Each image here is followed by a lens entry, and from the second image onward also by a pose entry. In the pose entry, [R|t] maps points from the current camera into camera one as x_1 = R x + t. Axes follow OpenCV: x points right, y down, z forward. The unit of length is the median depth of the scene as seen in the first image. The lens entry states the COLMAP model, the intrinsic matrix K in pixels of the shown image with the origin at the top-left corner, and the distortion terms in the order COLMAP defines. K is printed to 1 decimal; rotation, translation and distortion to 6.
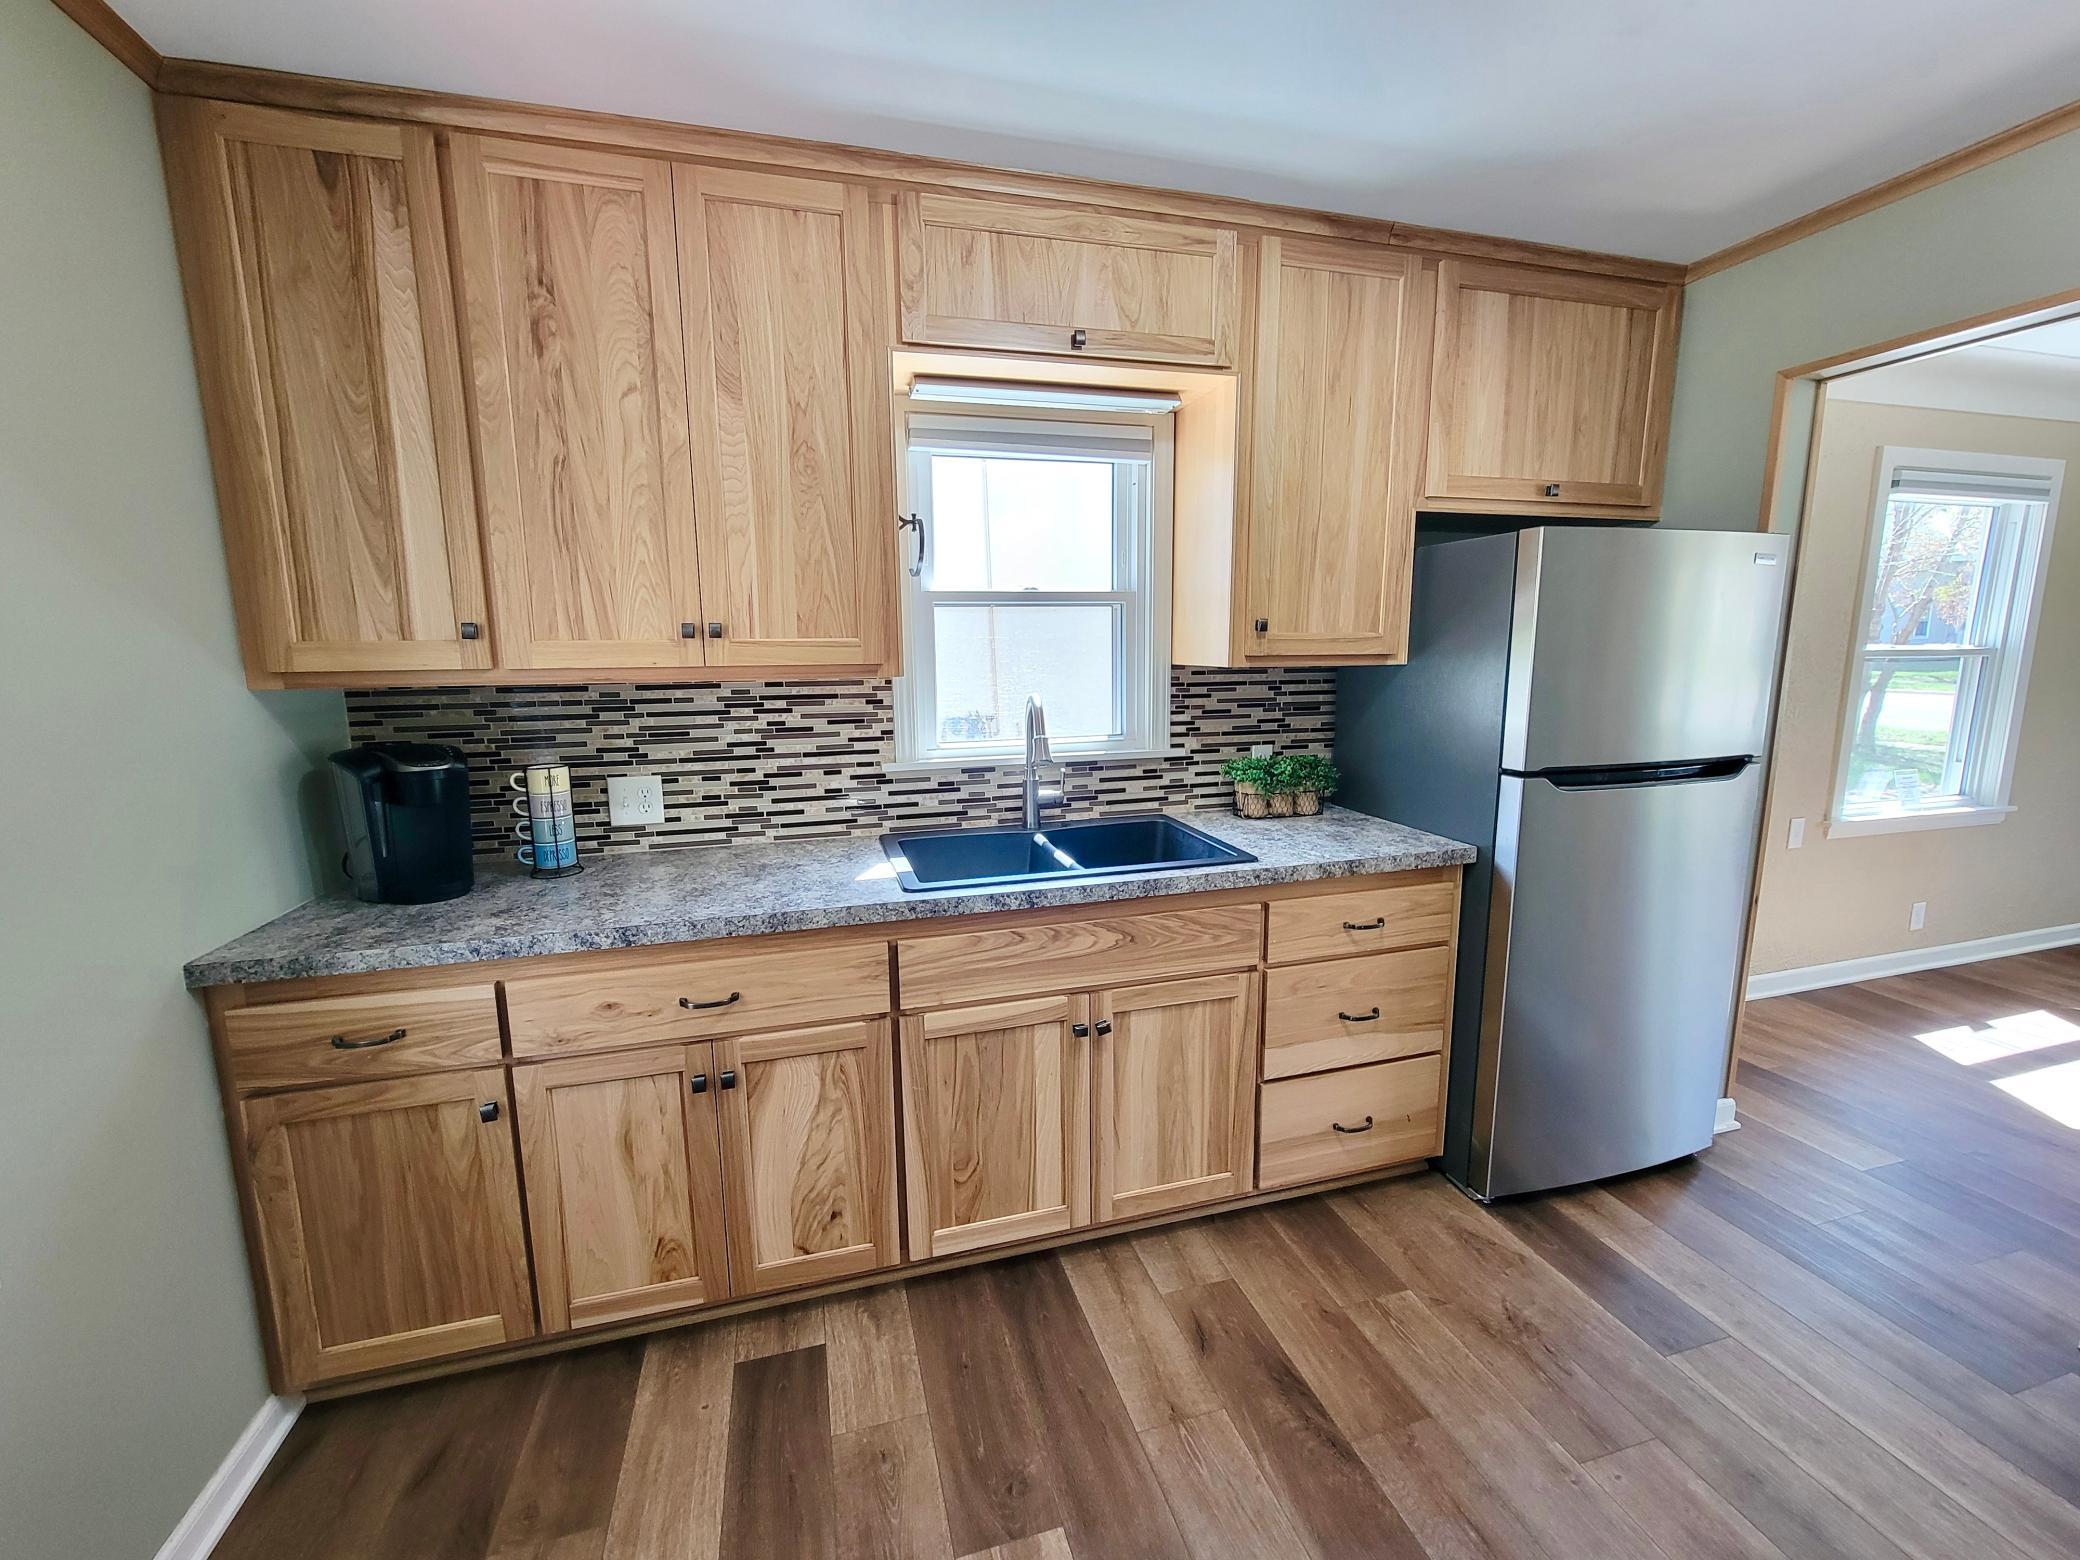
lens RADIAL K [[850.7, 0, 1031.7], [0, 850.7, 782.7], [0, 0, 1]] dist [-0.001175, -0.000309]
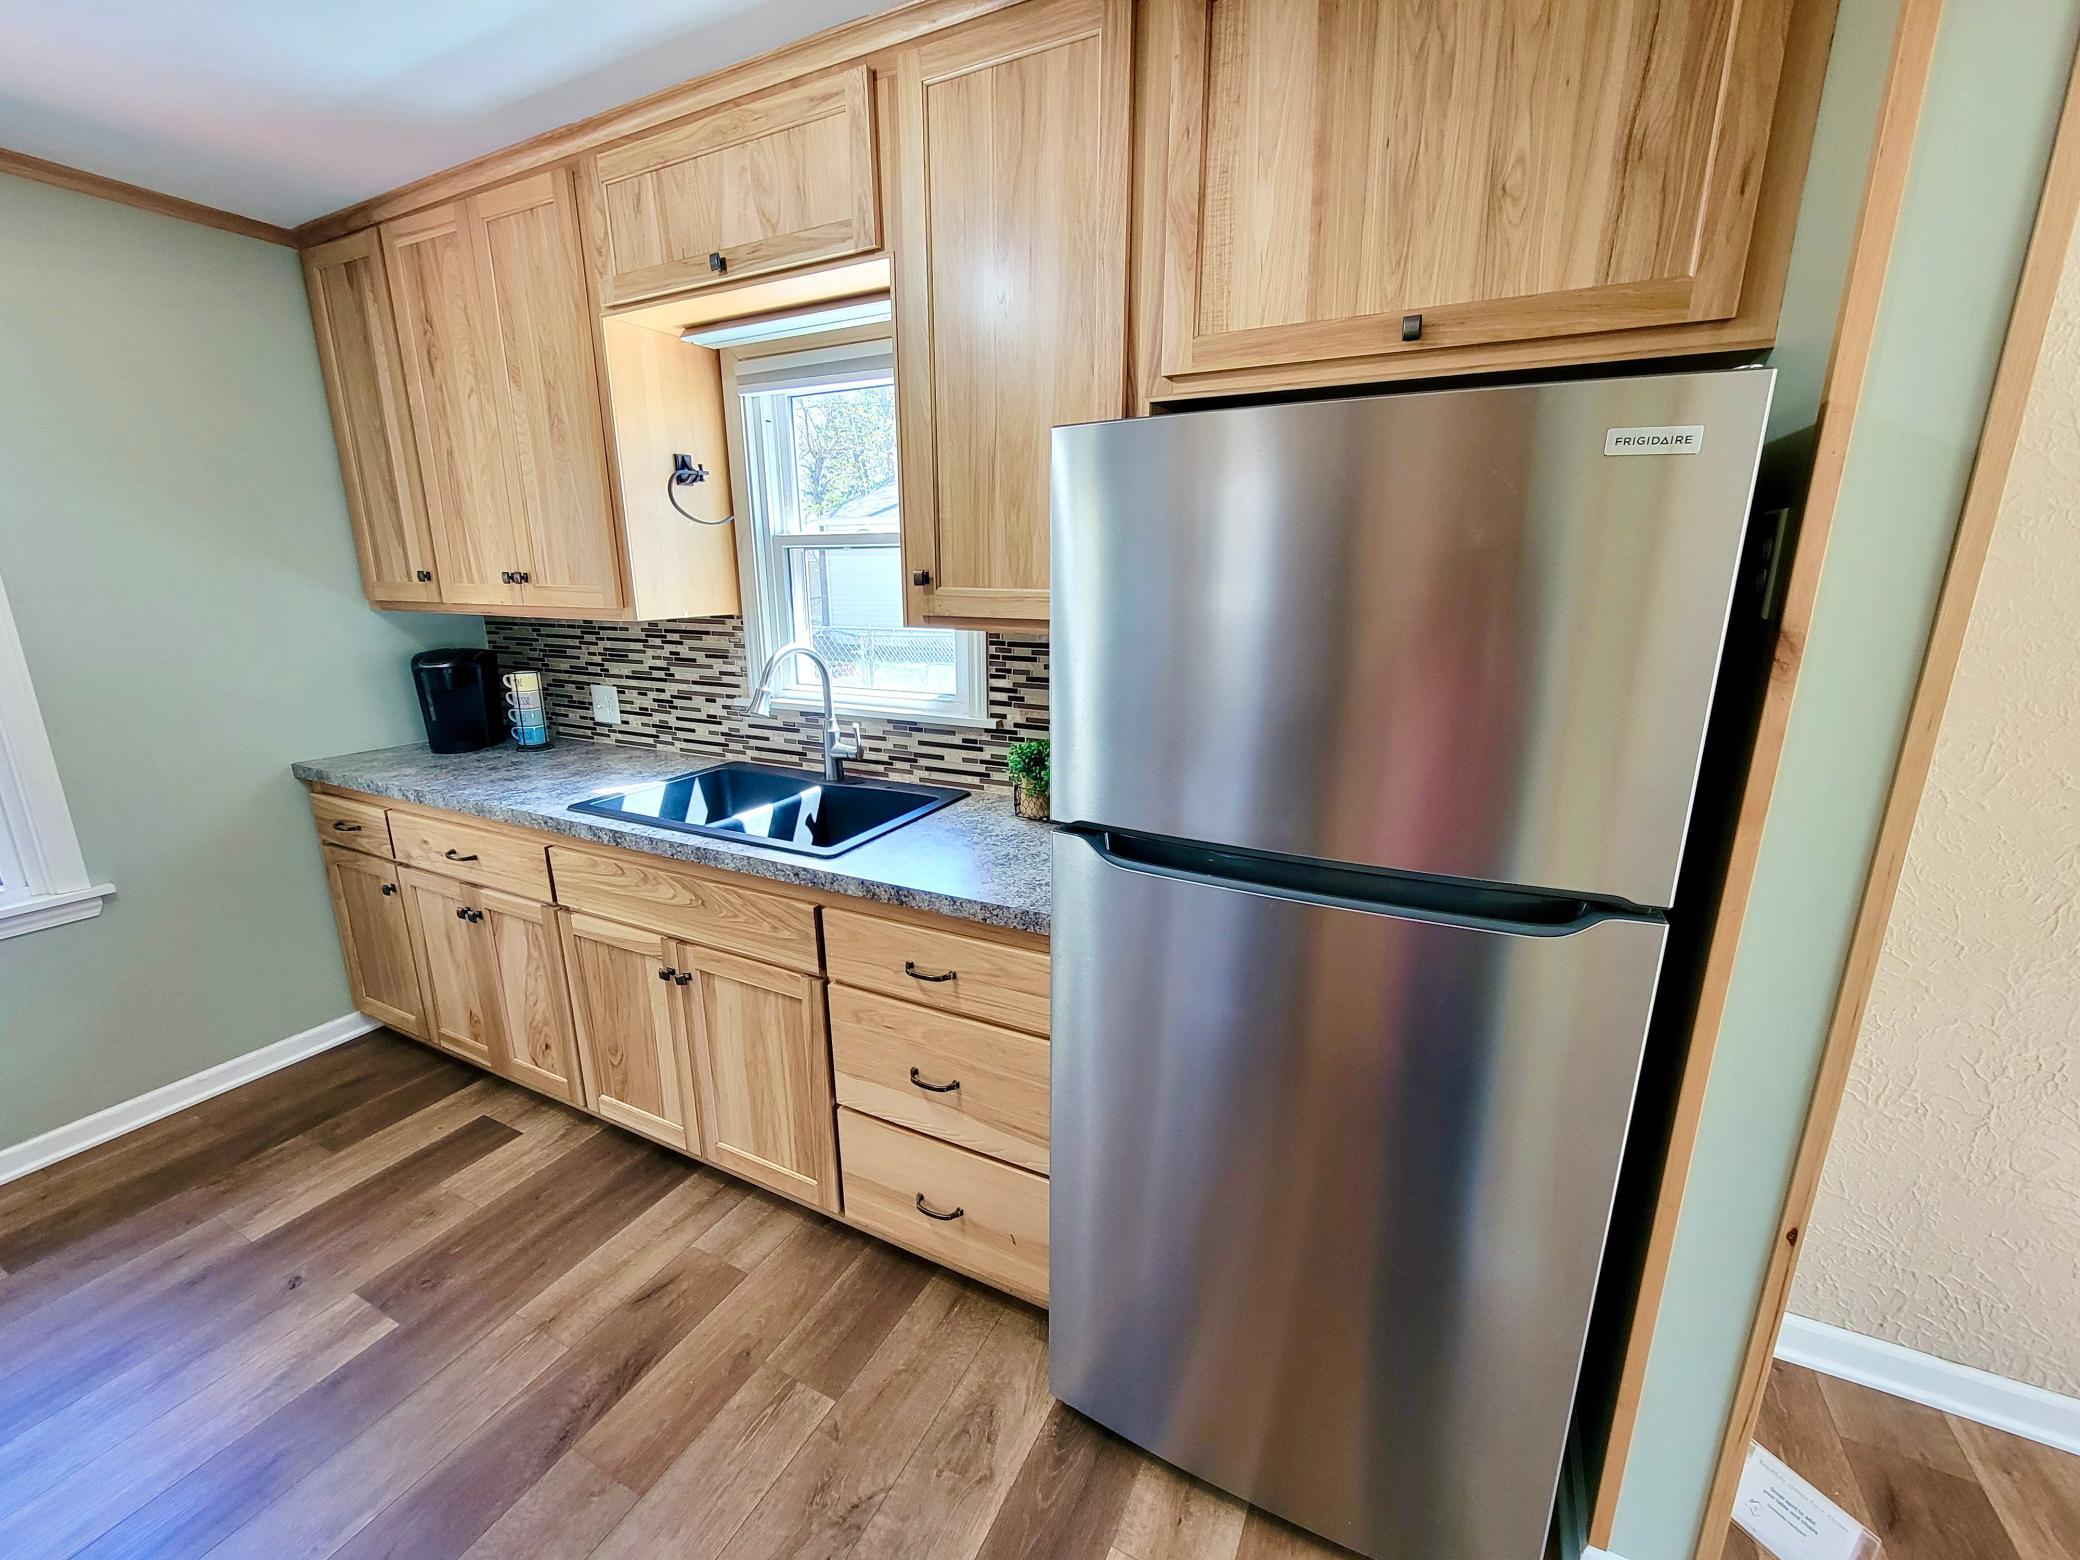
lens RADIAL K [[850.7, 0, 1031.7], [0, 850.7, 782.7], [0, 0, 1]] dist [-0.001175, -0.000309]
pose [[0.733638, 0.178164, -0.655769, 0.921636], [-0.114110, 0.983615, 0.139576, -0.121143], [0.669891, -0.027568, 0.741947, 0.478204]]
